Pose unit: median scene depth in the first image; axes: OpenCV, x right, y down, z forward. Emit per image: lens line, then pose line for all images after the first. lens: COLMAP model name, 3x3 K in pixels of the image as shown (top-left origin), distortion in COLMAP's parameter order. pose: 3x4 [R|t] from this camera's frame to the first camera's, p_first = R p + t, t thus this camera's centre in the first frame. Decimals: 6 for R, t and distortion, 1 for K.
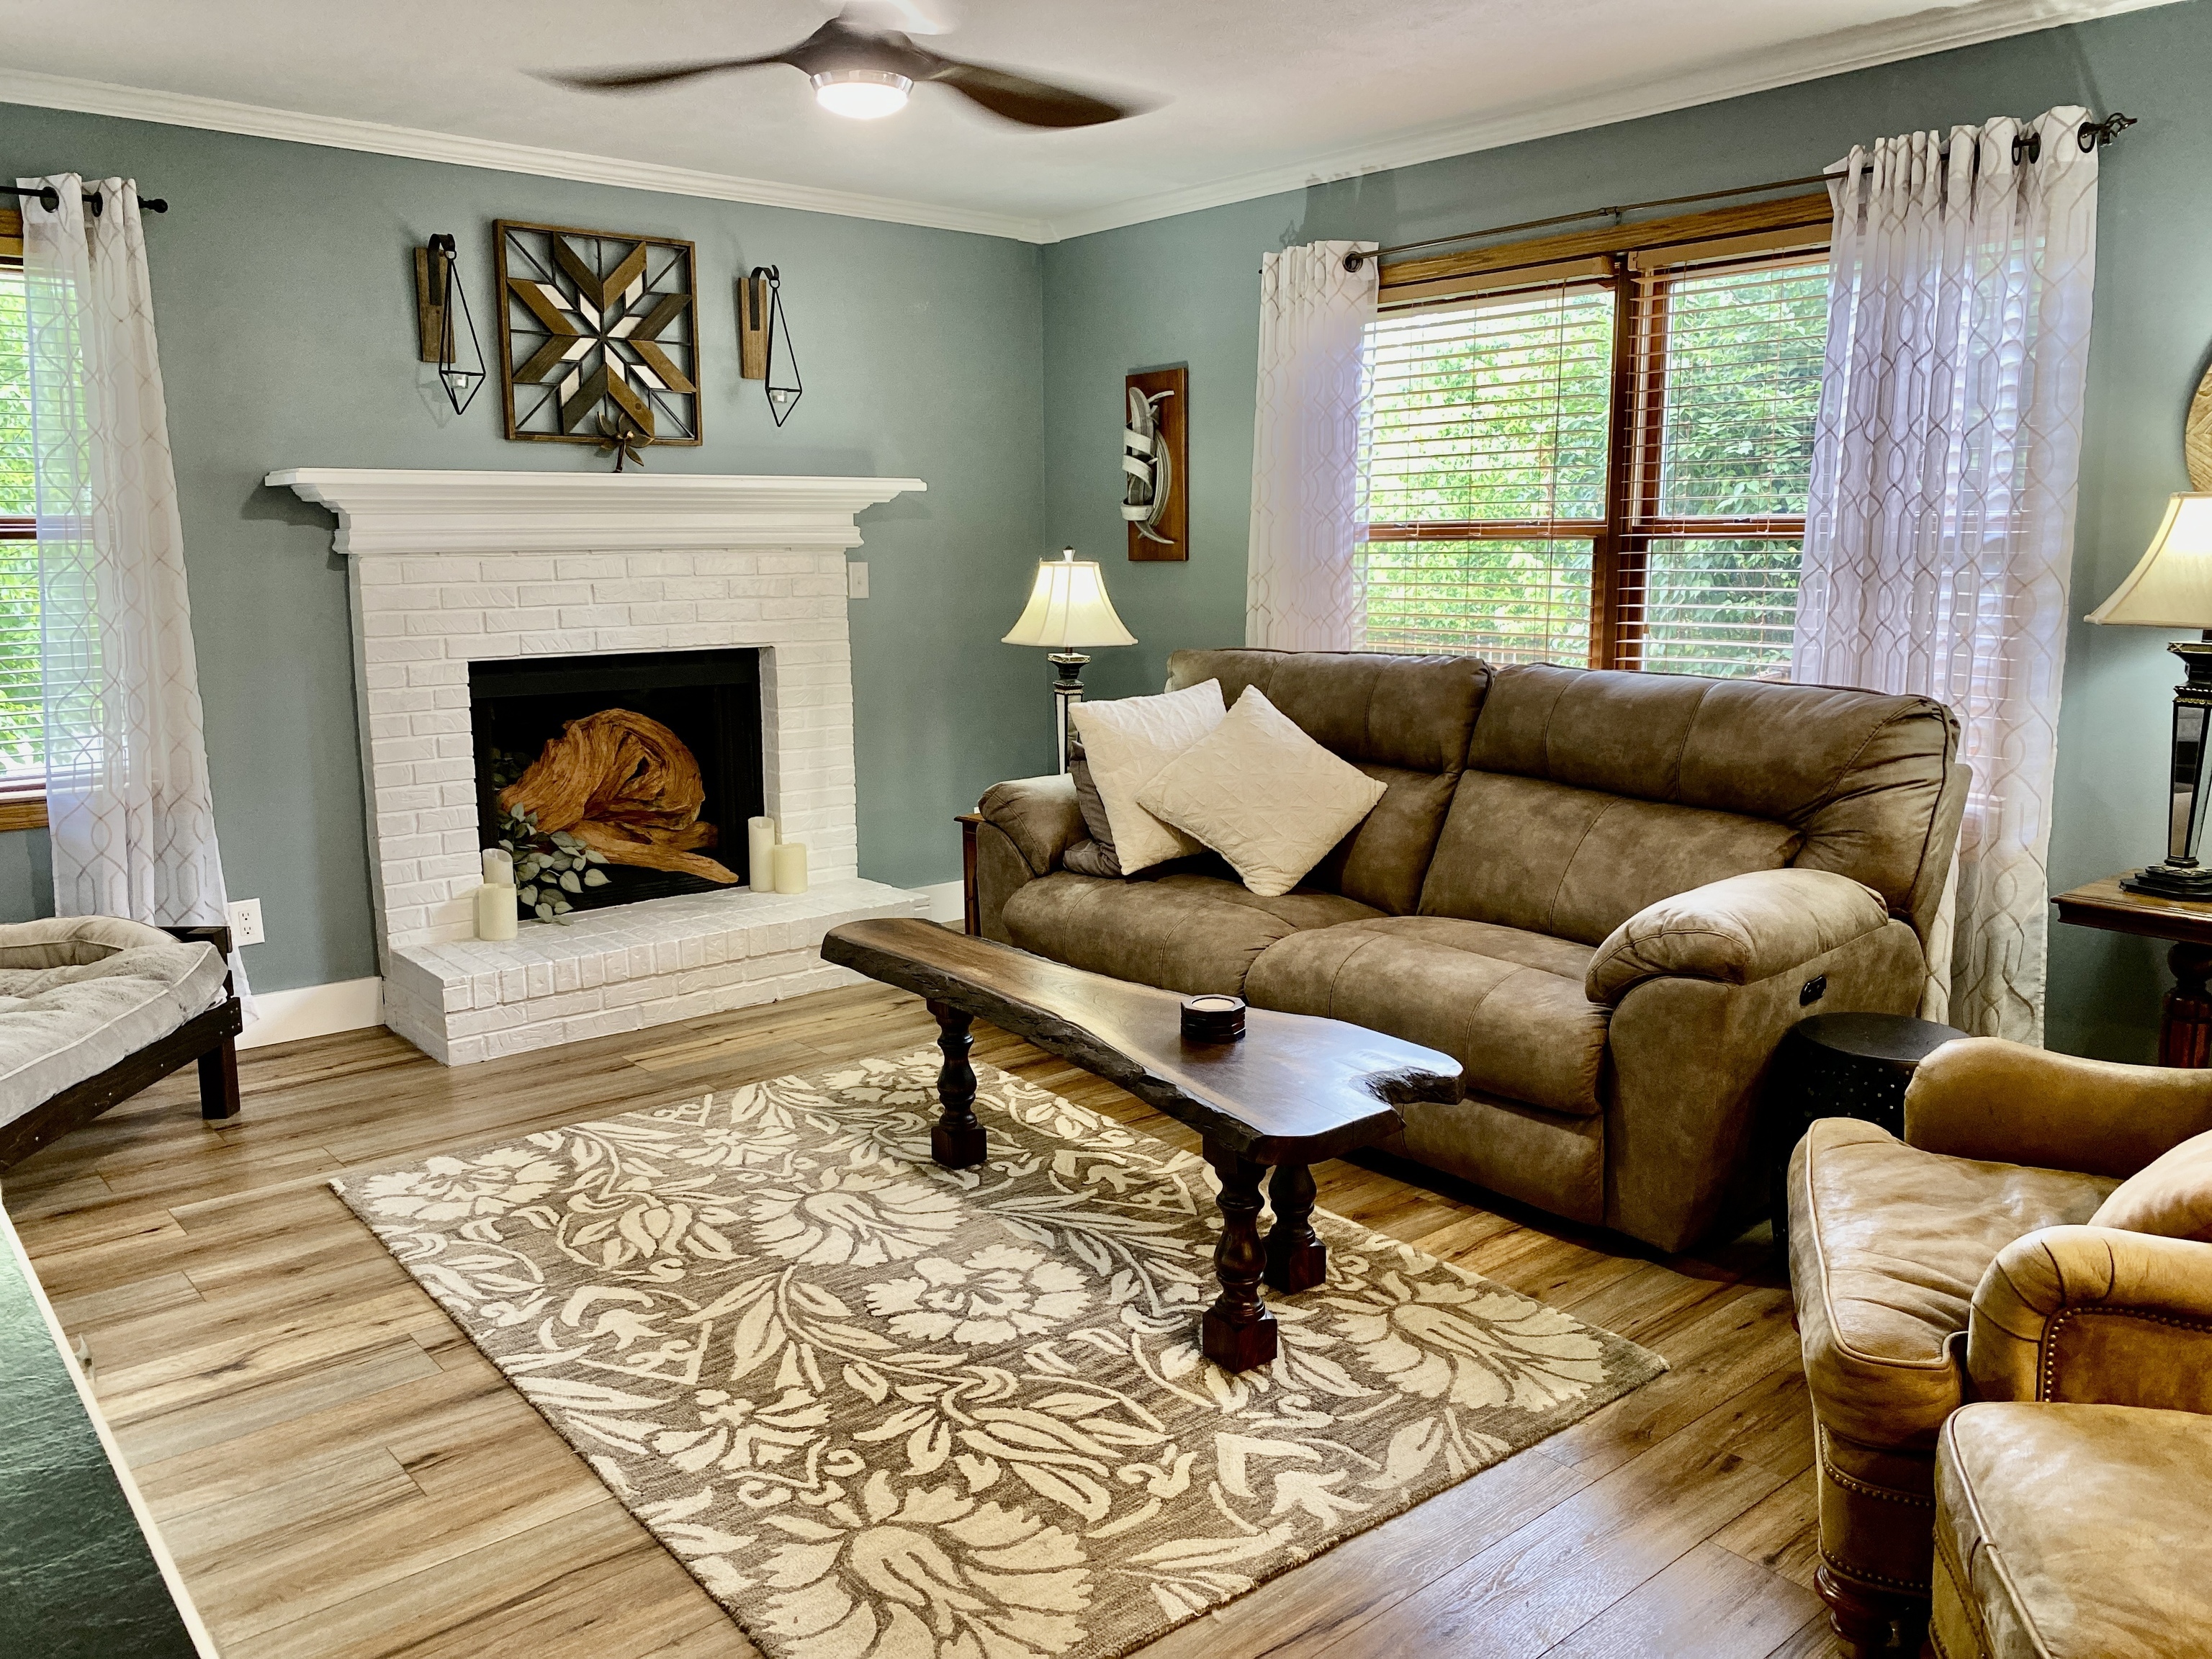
lens RADIAL K [[1673.8, 0, 1107.8], [0, 1673.8, 749.9], [0, 0, 1]] dist [0.098284, -0.166991]
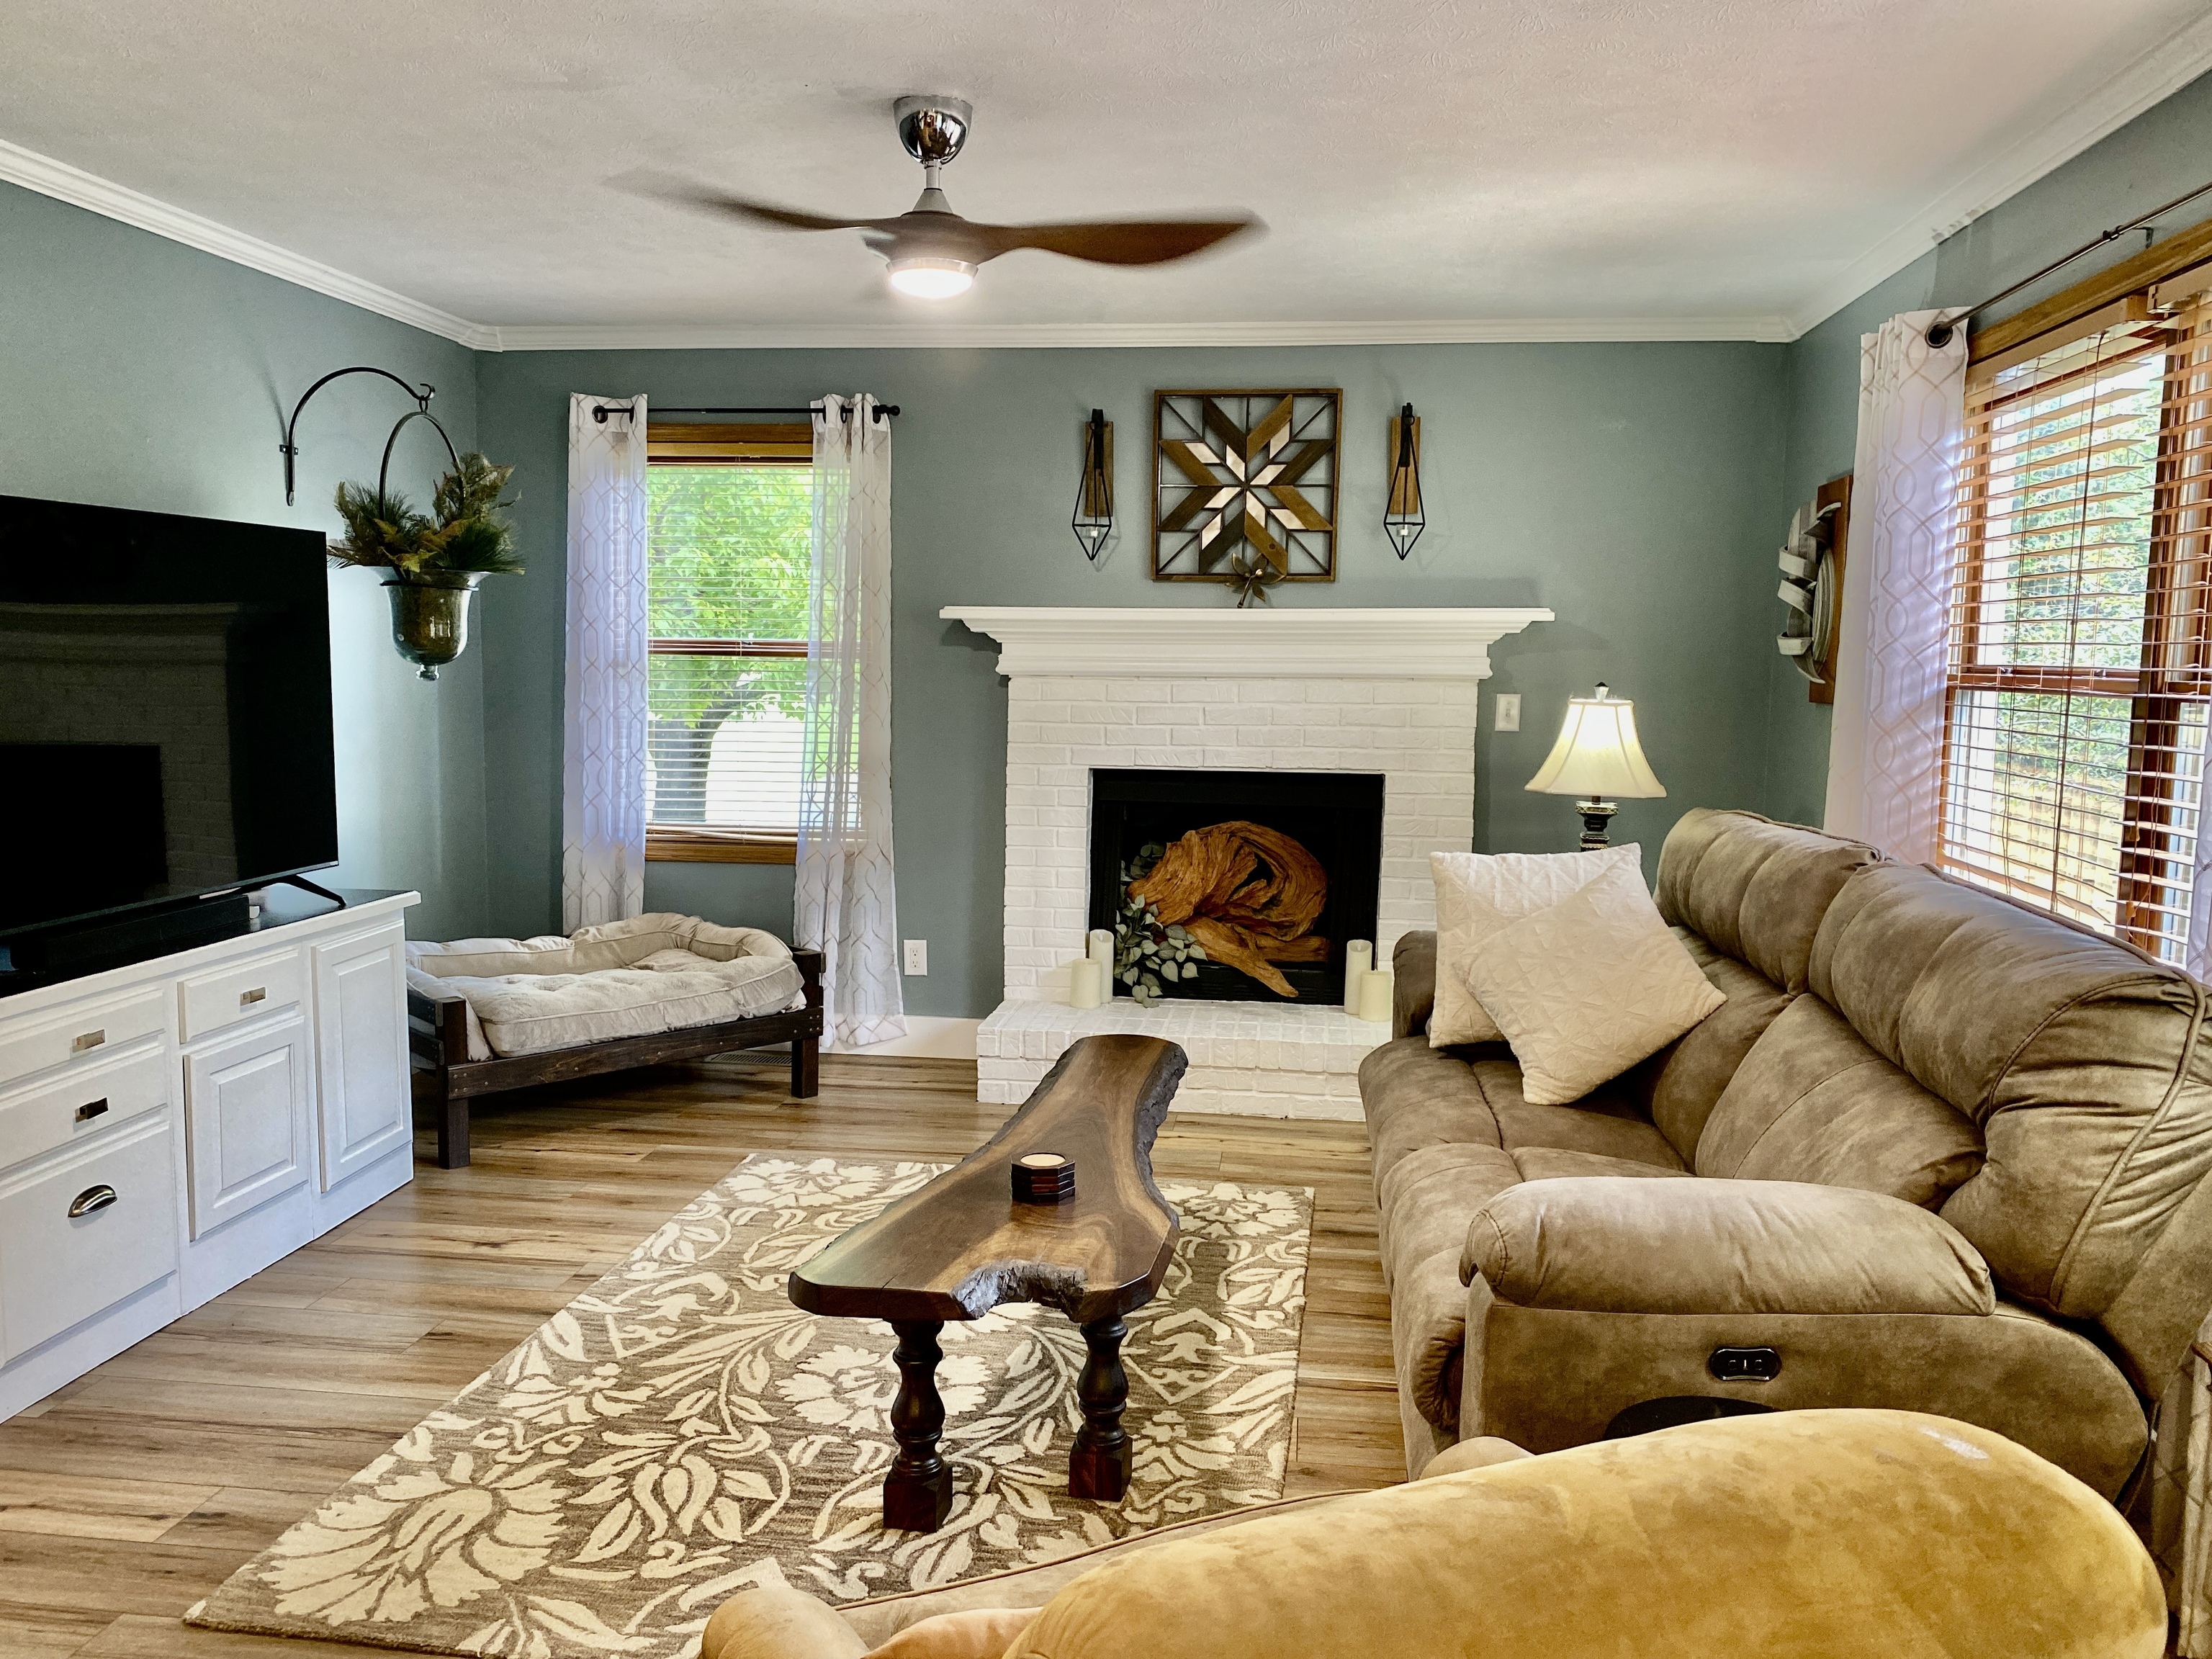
lens RADIAL K [[1673.8, 0, 1107.8], [0, 1673.8, 749.9], [0, 0, 1]] dist [0.098284, -0.166991]
pose [[0.682701, 0.059929, -0.728236, 0.573791], [-0.110449, 0.993643, -0.021772, -0.048489], [0.722302, 0.095297, 0.684980, 0.252585]]
